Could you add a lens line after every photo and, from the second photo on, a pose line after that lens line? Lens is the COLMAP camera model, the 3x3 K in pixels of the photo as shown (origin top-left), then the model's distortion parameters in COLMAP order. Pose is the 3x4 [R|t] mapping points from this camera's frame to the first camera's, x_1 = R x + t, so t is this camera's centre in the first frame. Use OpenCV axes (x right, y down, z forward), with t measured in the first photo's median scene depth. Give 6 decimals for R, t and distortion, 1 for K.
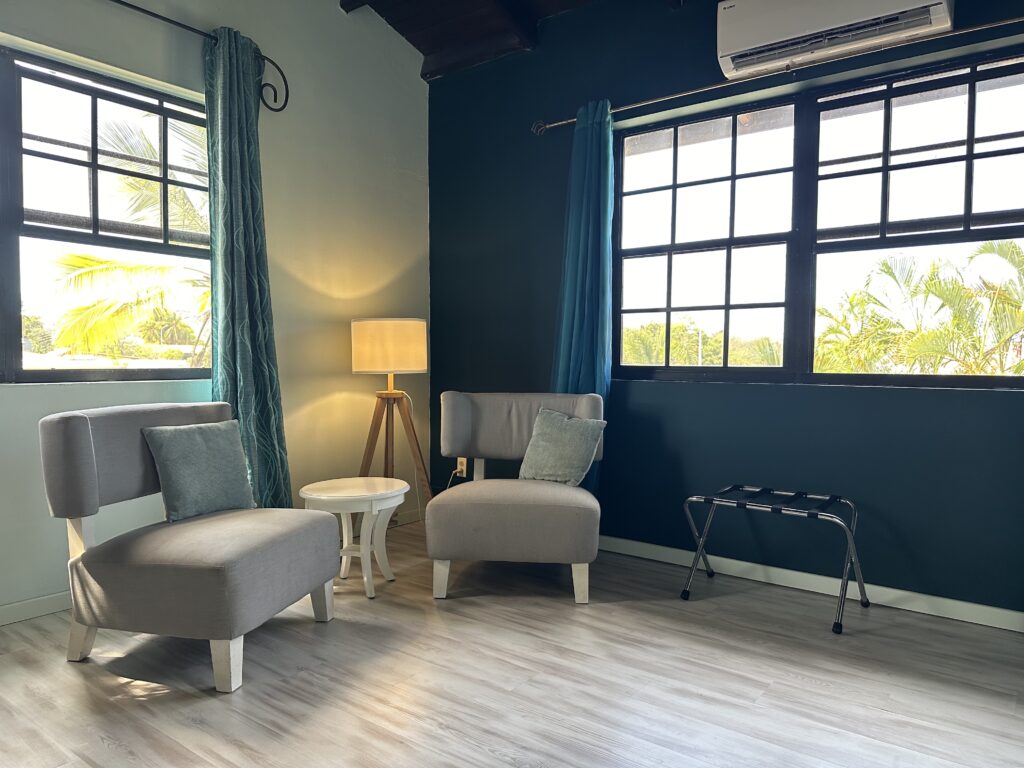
lens RADIAL K [[726.4, 0, 515.8], [0, 726.4, 387.6], [0, 0, 1]] dist [0.102144, -0.136838]
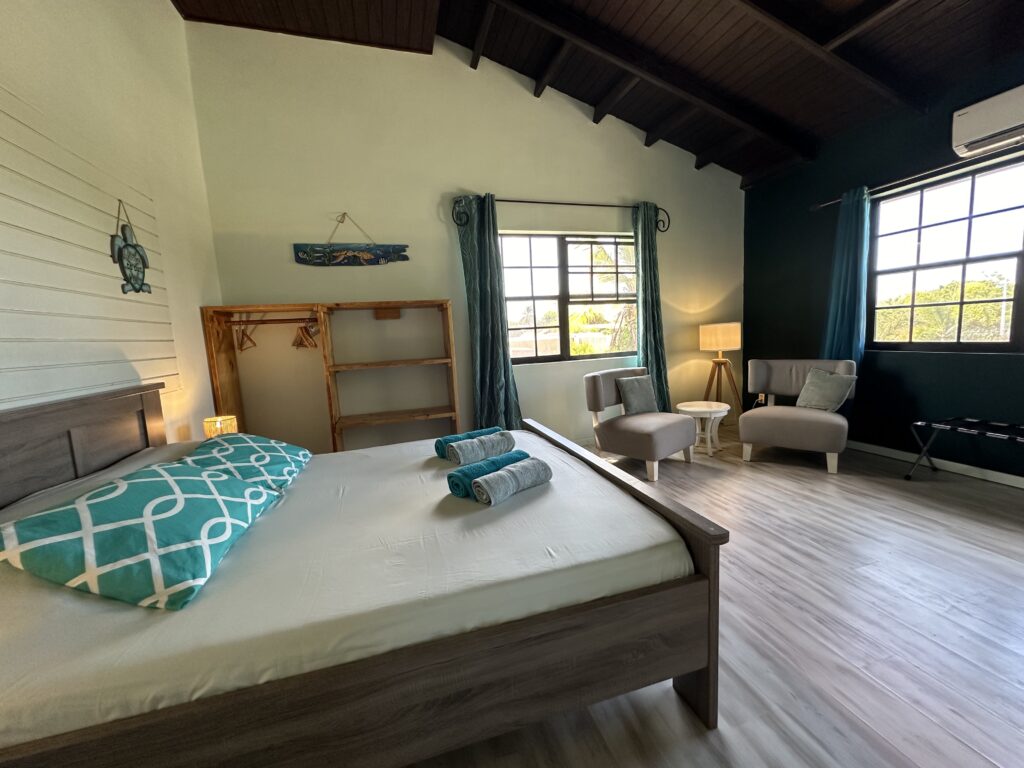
lens RADIAL K [[410.7, 0, 512.2], [0, 410.7, 382.1], [0, 0, 1]] dist [-0.002292, 0.000269]
pose [[0.806004, 0.020687, -0.591549, 0.042710], [0.031887, 0.996420, 0.078293, -0.045865], [0.591051, -0.081967, 0.802459, -0.295716]]
